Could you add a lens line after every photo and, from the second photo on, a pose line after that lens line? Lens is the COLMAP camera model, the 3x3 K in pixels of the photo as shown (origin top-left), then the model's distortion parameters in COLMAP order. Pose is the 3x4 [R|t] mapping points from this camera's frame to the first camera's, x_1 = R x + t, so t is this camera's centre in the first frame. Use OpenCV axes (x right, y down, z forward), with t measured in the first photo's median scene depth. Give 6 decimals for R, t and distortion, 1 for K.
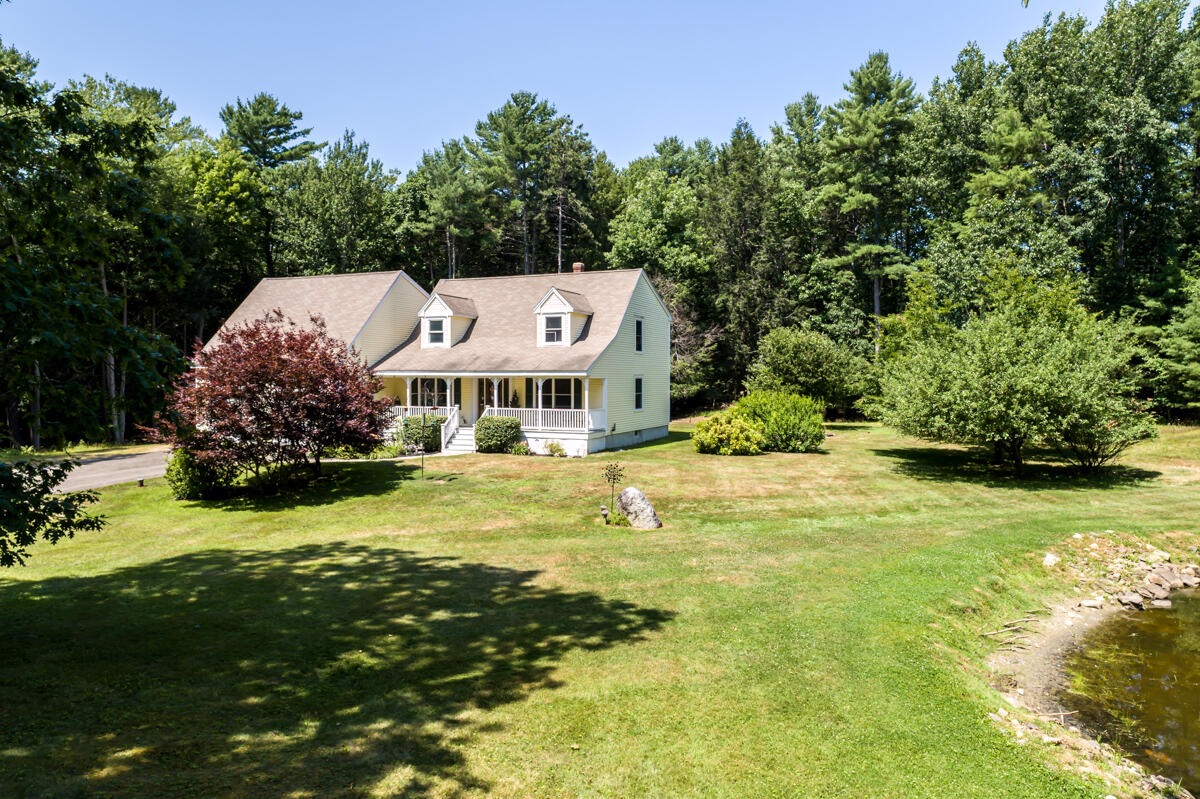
lens RADIAL K [[829.6, 0, 600.0], [0, 829.6, 399.5], [0, 0, 1]] dist [-0.000435, 0.009602]
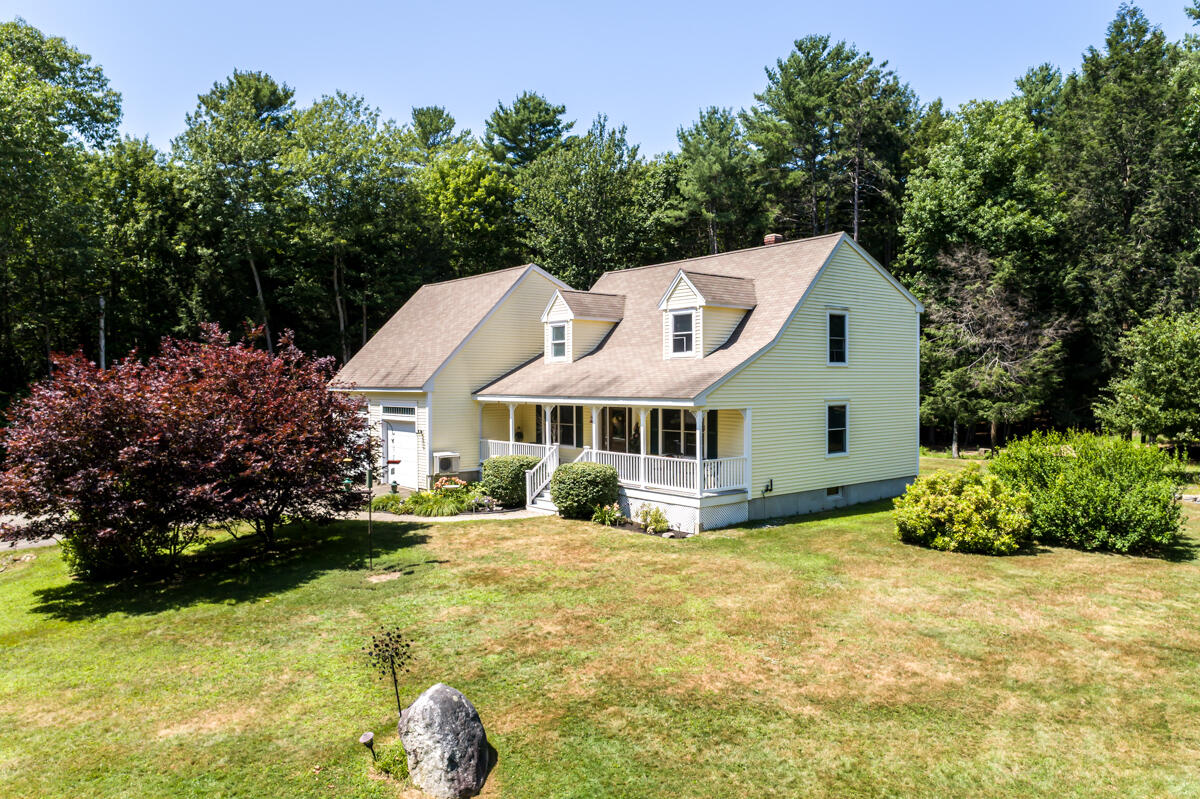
lens RADIAL K [[808.6, 0, 608.8], [0, 808.6, 402.8], [0, 0, 1]] dist [-0.000115, 0.005938]
pose [[0.881894, 0.006566, -0.471402, 0.128239], [-0.005413, 0.999978, 0.003804, -0.020084], [0.471417, -0.000803, 0.881910, 0.258250]]
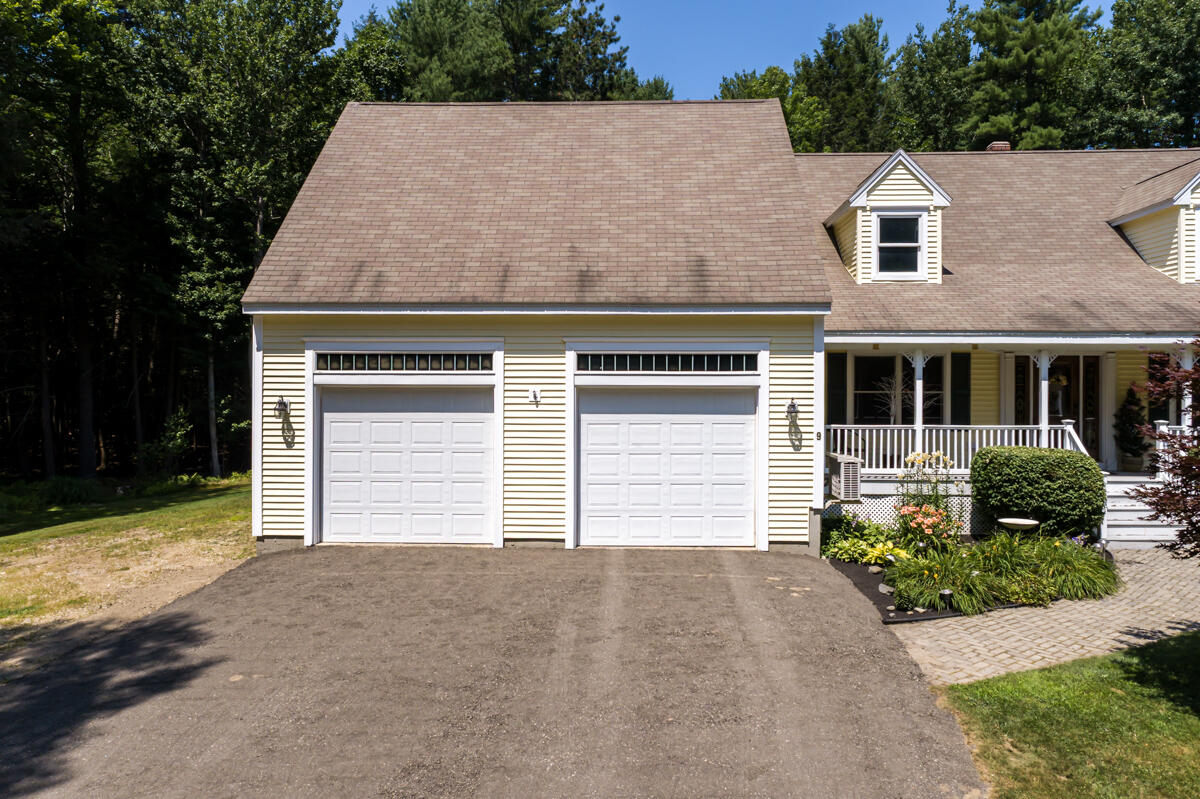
lens RADIAL K [[829.6, 0, 600.0], [0, 829.6, 399.5], [0, 0, 1]] dist [-0.000435, 0.009602]
pose [[0.939072, -0.003928, 0.343697, -0.332971], [0.006616, 0.999956, -0.006648, -0.001334], [-0.343656, 0.008517, 0.939057, 0.454437]]
